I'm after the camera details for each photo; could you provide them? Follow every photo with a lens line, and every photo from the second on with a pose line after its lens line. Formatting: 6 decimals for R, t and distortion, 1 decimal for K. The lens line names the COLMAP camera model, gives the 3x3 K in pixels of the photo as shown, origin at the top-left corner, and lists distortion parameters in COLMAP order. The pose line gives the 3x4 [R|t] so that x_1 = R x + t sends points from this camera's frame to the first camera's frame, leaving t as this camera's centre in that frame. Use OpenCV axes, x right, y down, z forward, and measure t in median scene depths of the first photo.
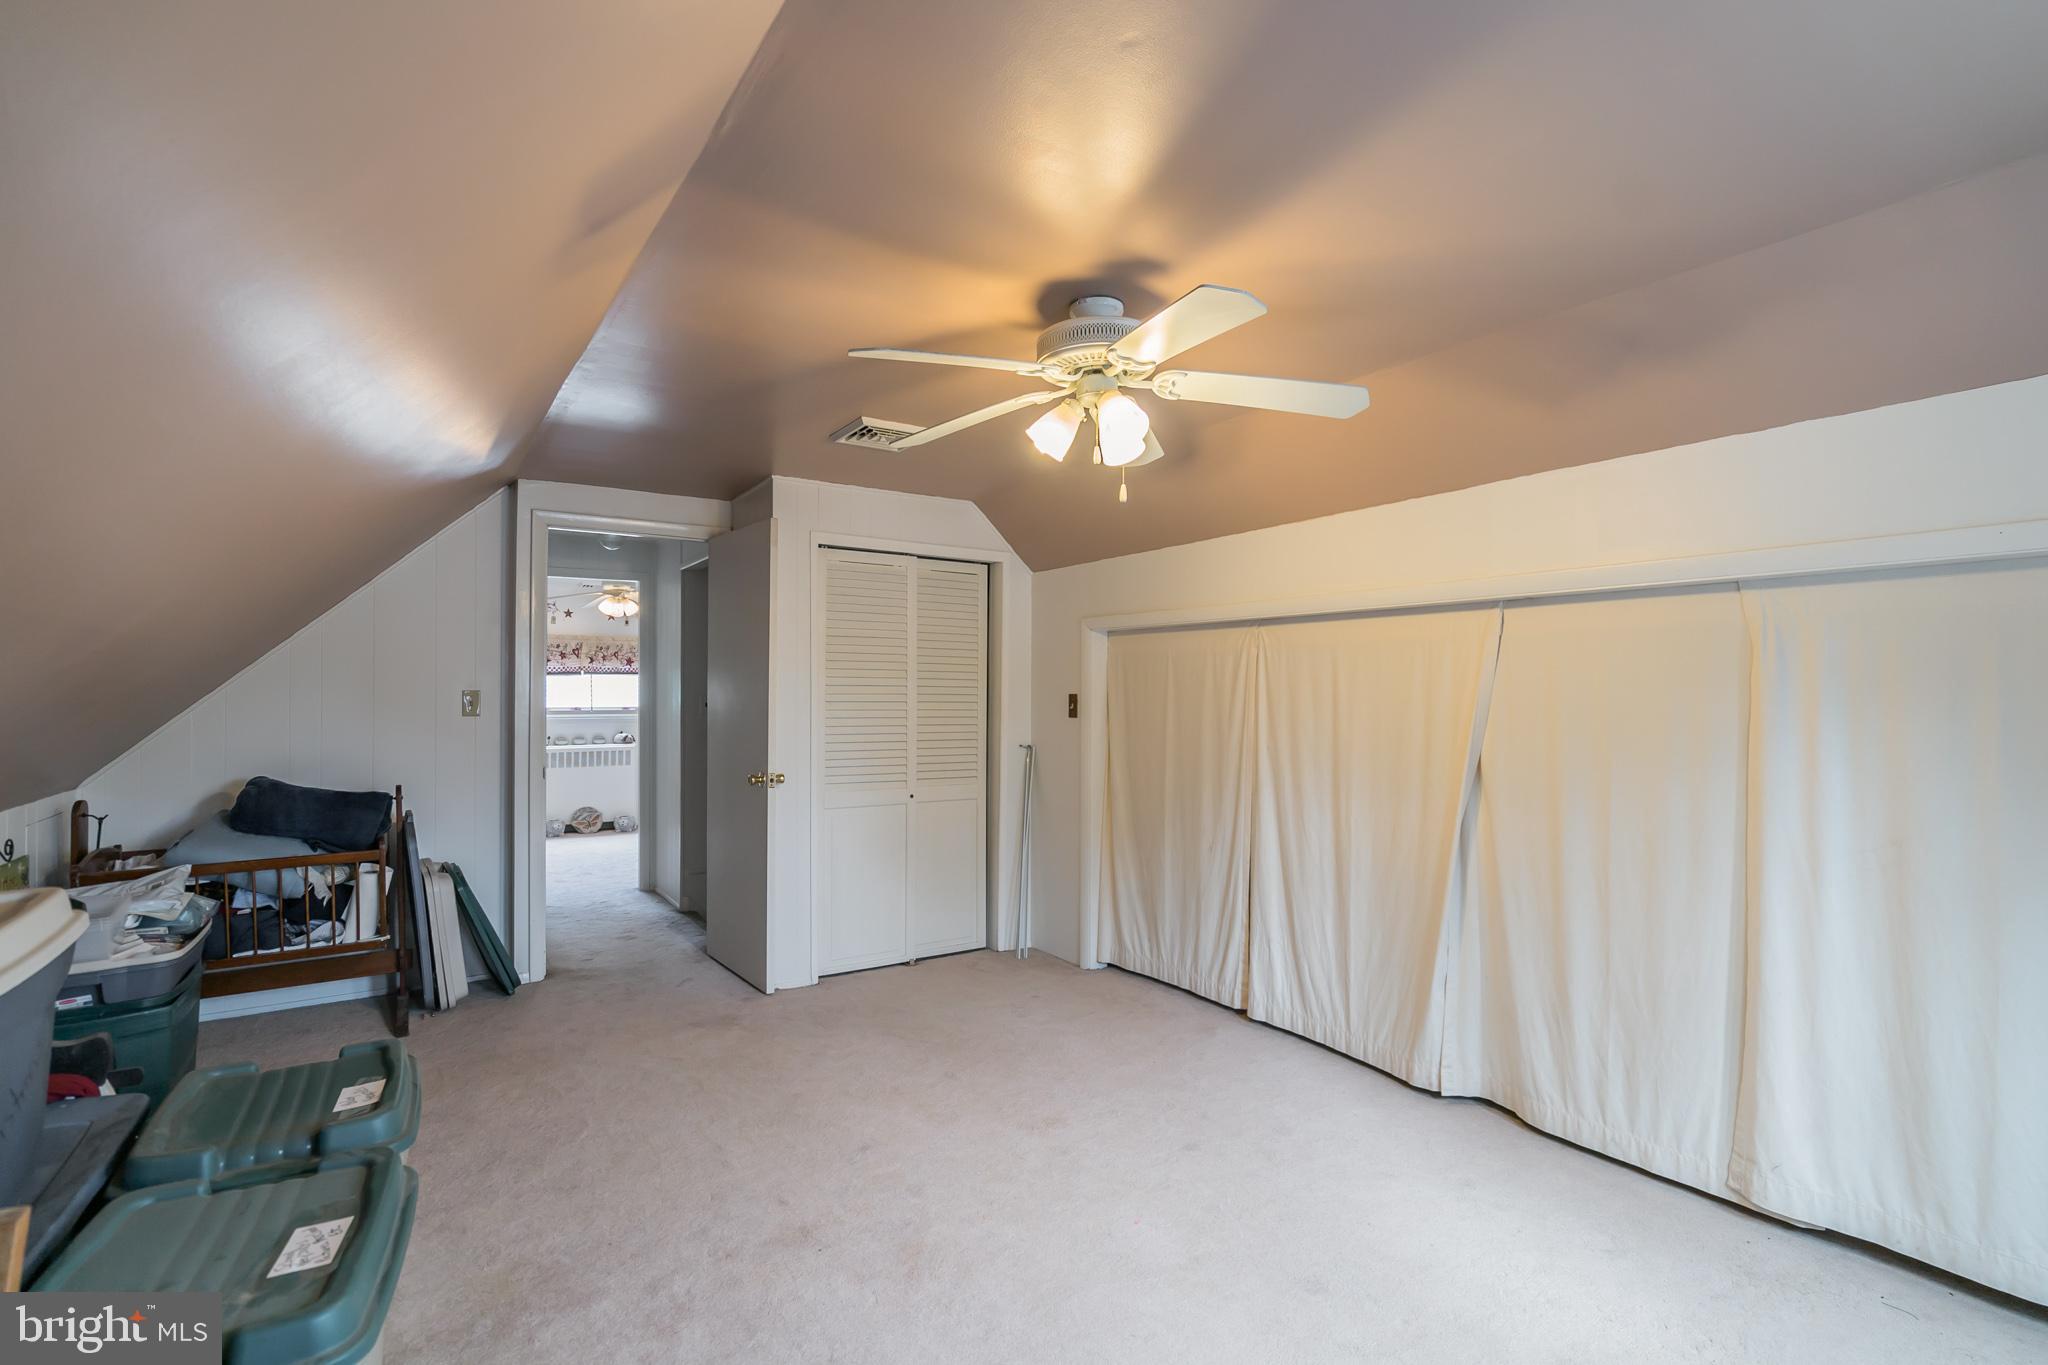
lens RADIAL K [[938.5, 0, 1015.0], [0, 938.5, 681.5], [0, 0, 1]] dist [-0.000139, 0.000528]
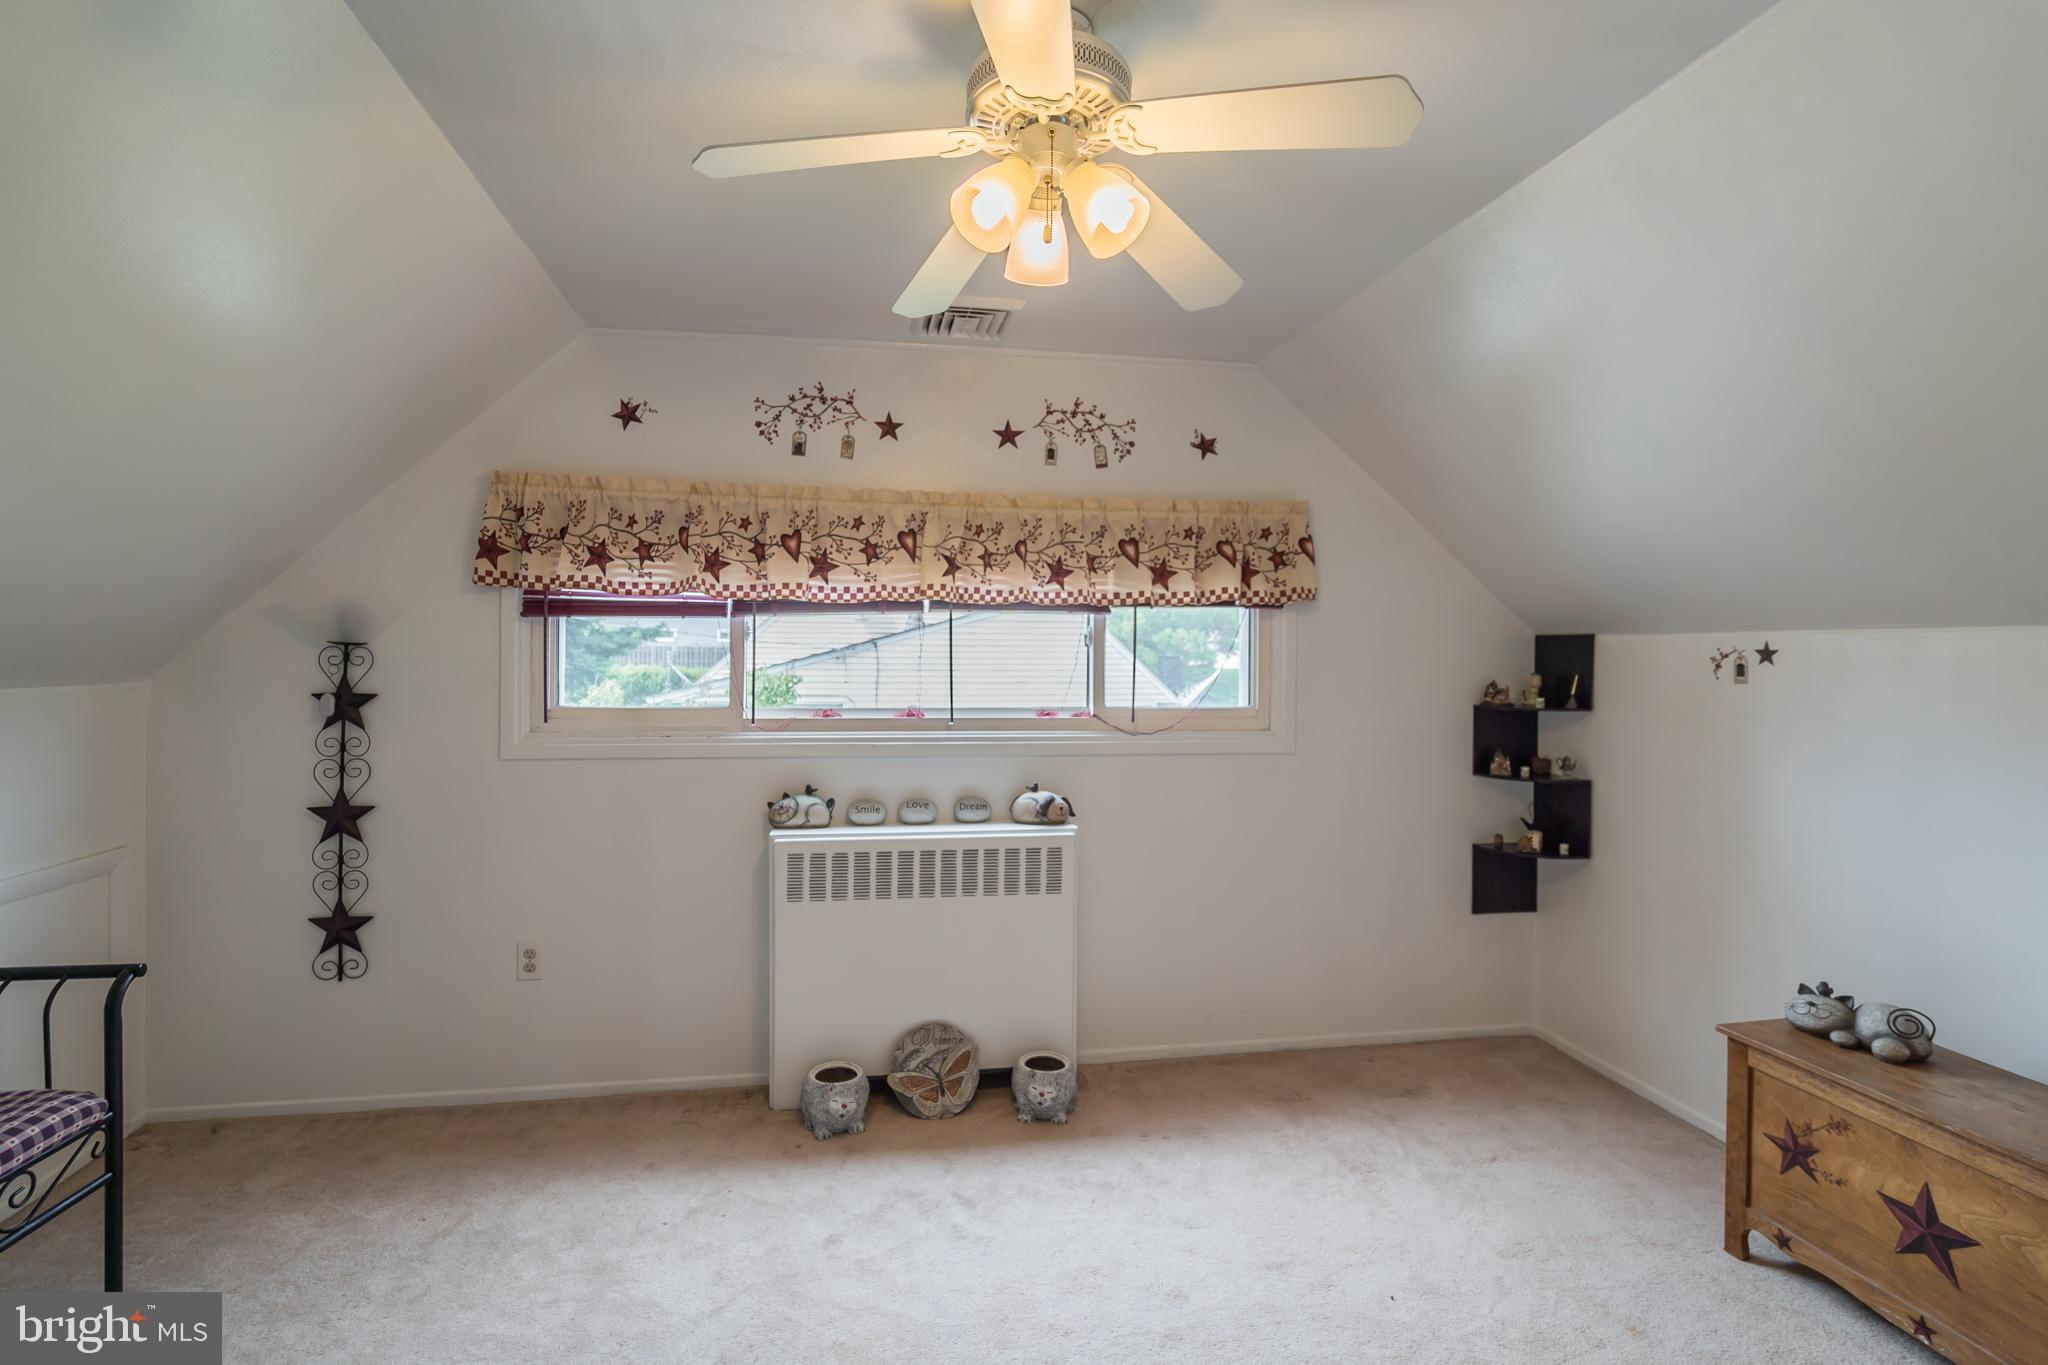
lens RADIAL K [[938.5, 0, 1021.8], [0, 938.5, 673.9], [0, 0, 1]] dist [-0.000139, 0.000528]
pose [[0.924207, 0.010221, -0.381755, -0.302865], [-0.003598, 0.999830, 0.018057, 0.008828], [0.381875, -0.015314, 0.924087, 0.705421]]
